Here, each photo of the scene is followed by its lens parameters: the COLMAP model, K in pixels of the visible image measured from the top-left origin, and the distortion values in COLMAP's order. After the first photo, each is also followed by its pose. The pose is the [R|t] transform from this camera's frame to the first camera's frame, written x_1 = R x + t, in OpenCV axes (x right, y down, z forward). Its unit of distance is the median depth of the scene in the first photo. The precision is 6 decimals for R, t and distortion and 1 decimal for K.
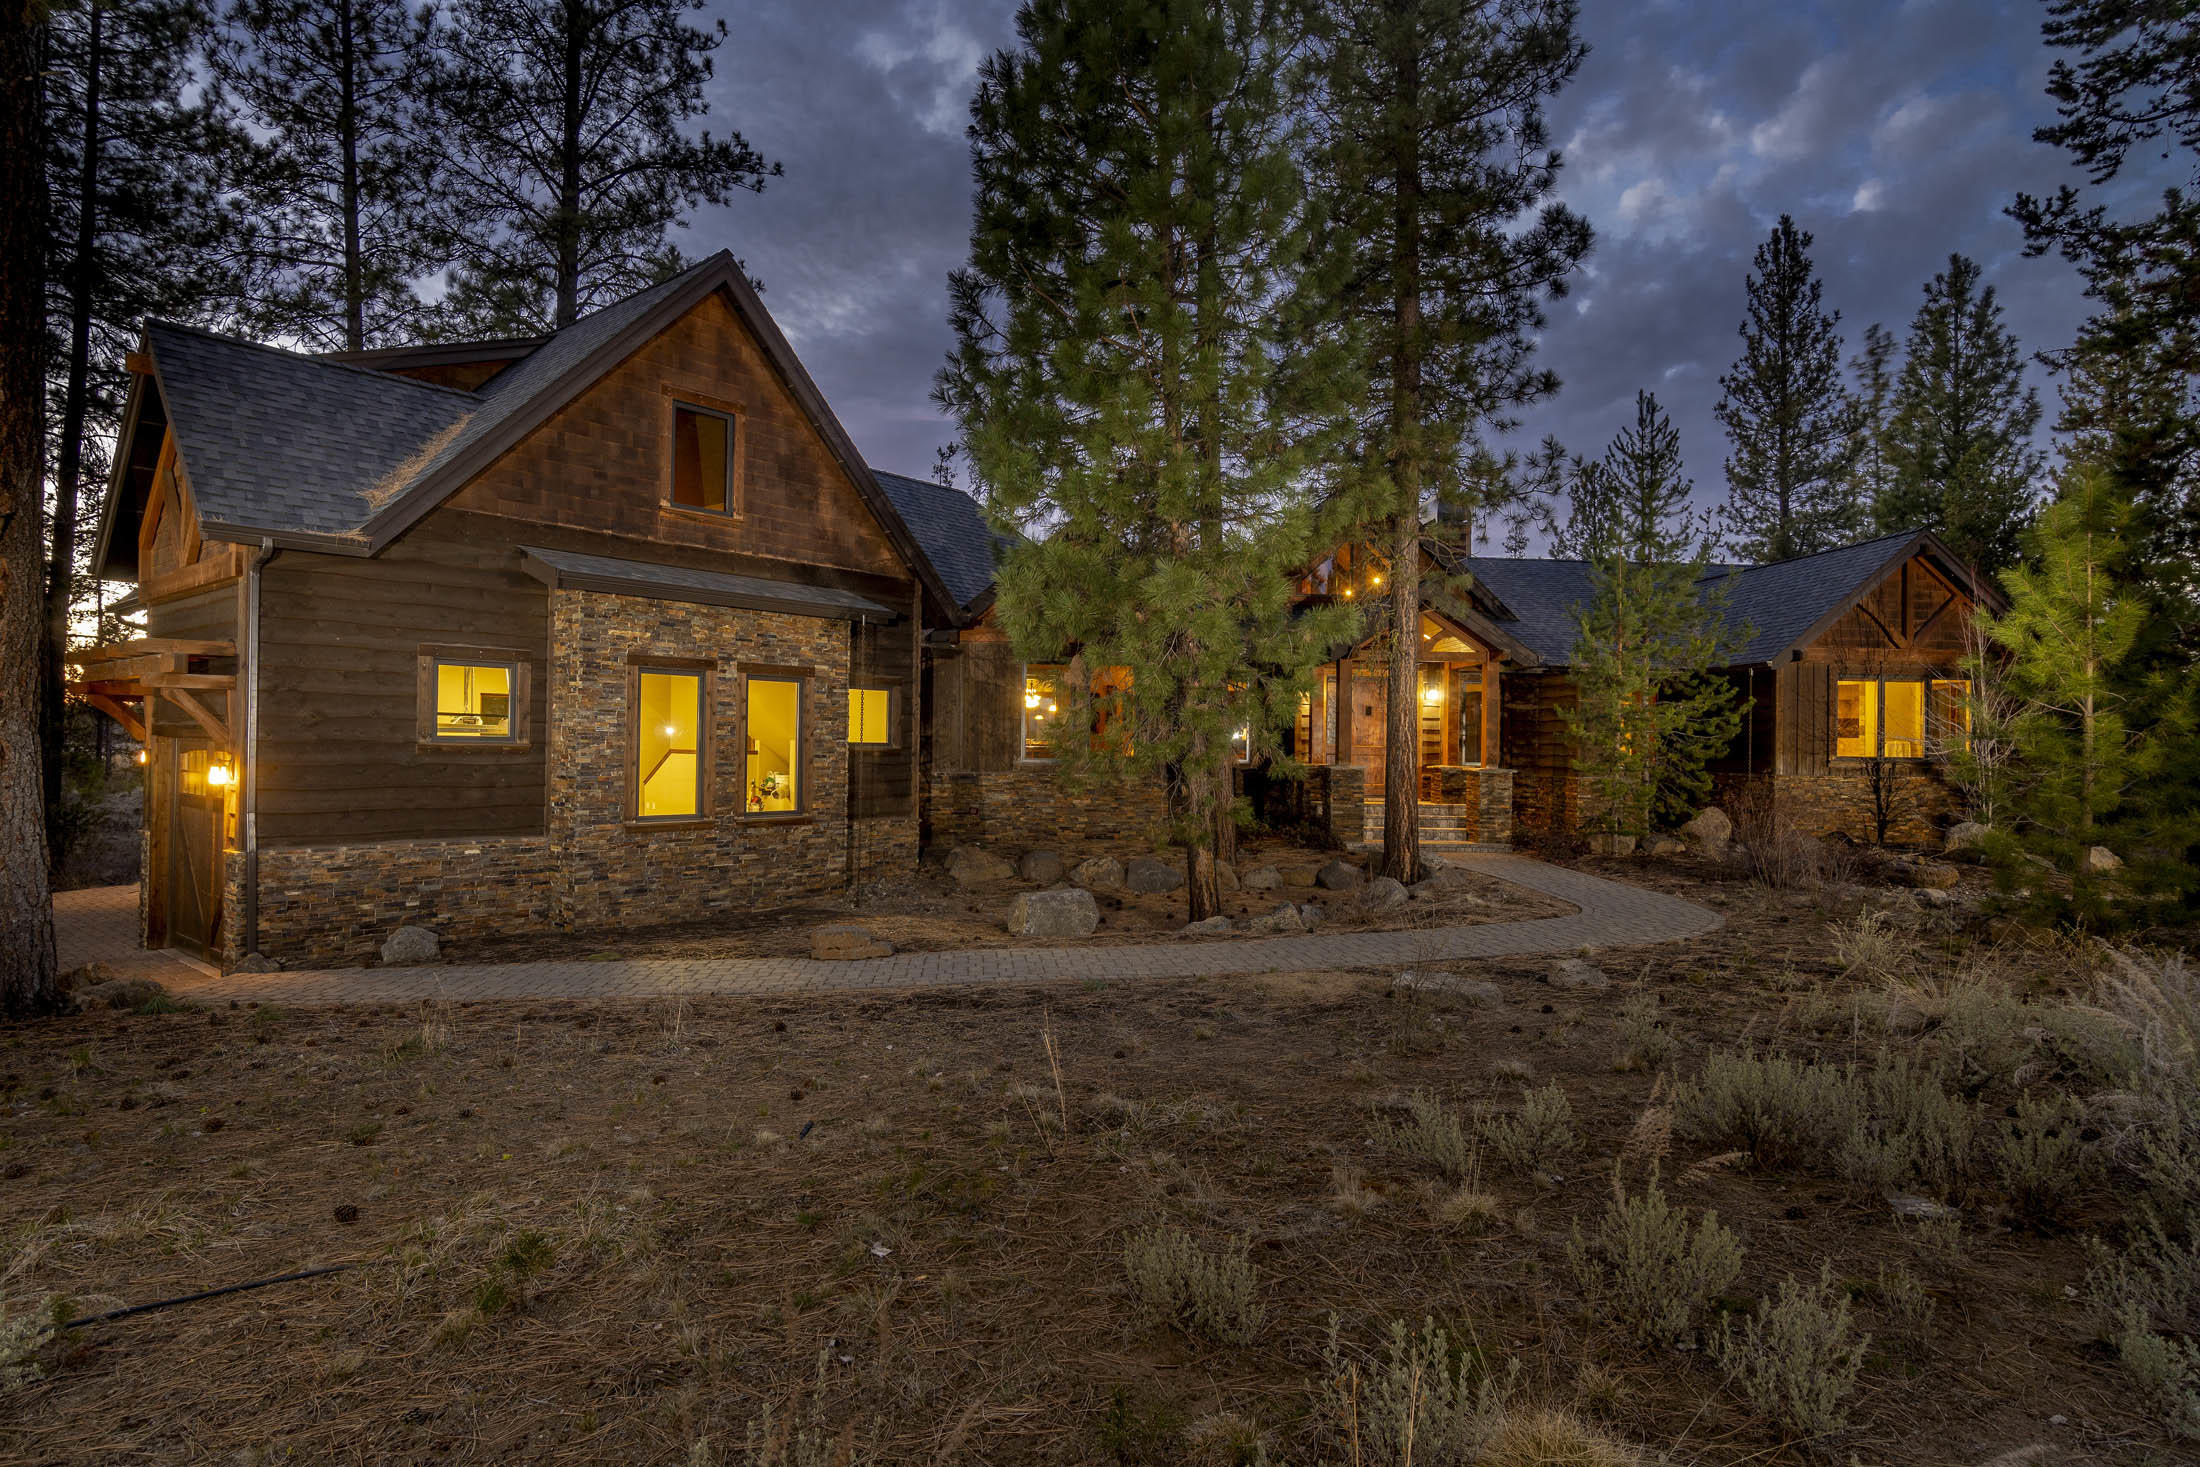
lens RADIAL K [[1143.5, 0, 1098.2], [0, 1143.5, 735.6], [0, 0, 1]] dist [-0.000944, -0.000649]
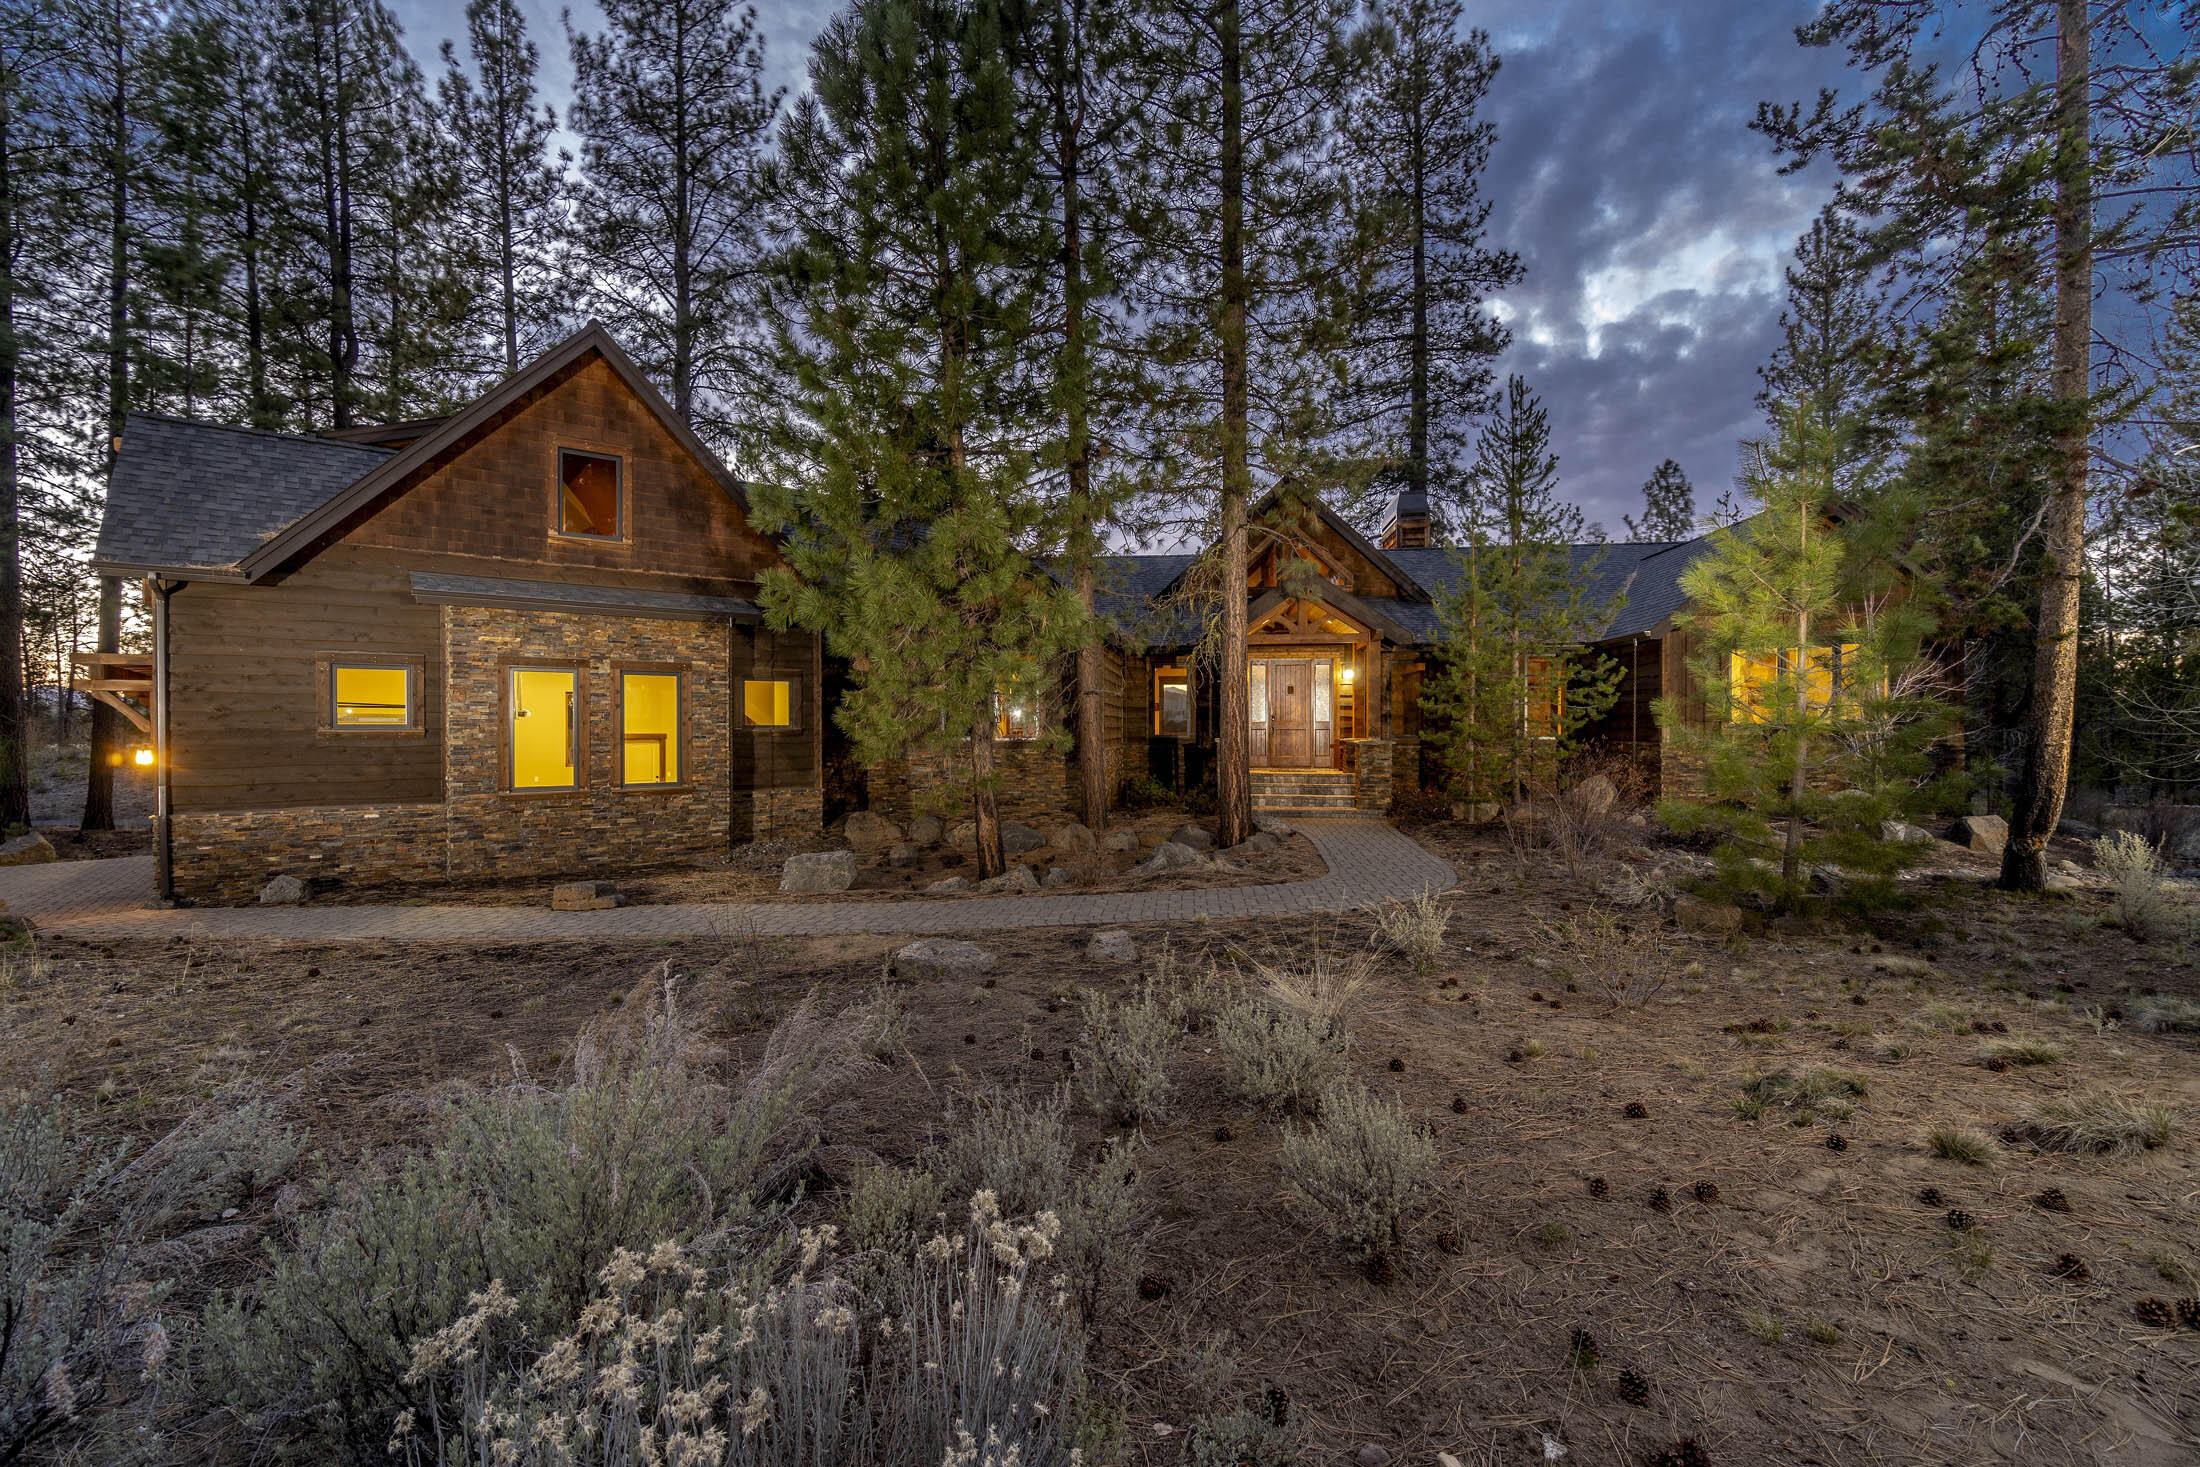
lens RADIAL K [[916.7, 0, 1101.1], [0, 916.7, 739.8], [0, 0, 1]] dist [-0.001347, 0.000145]
pose [[0.979864, -0.013580, -0.199203, 0.376971], [0.017643, 0.999671, 0.018639, 0.010887], [0.198884, -0.021778, 0.979781, 0.144497]]
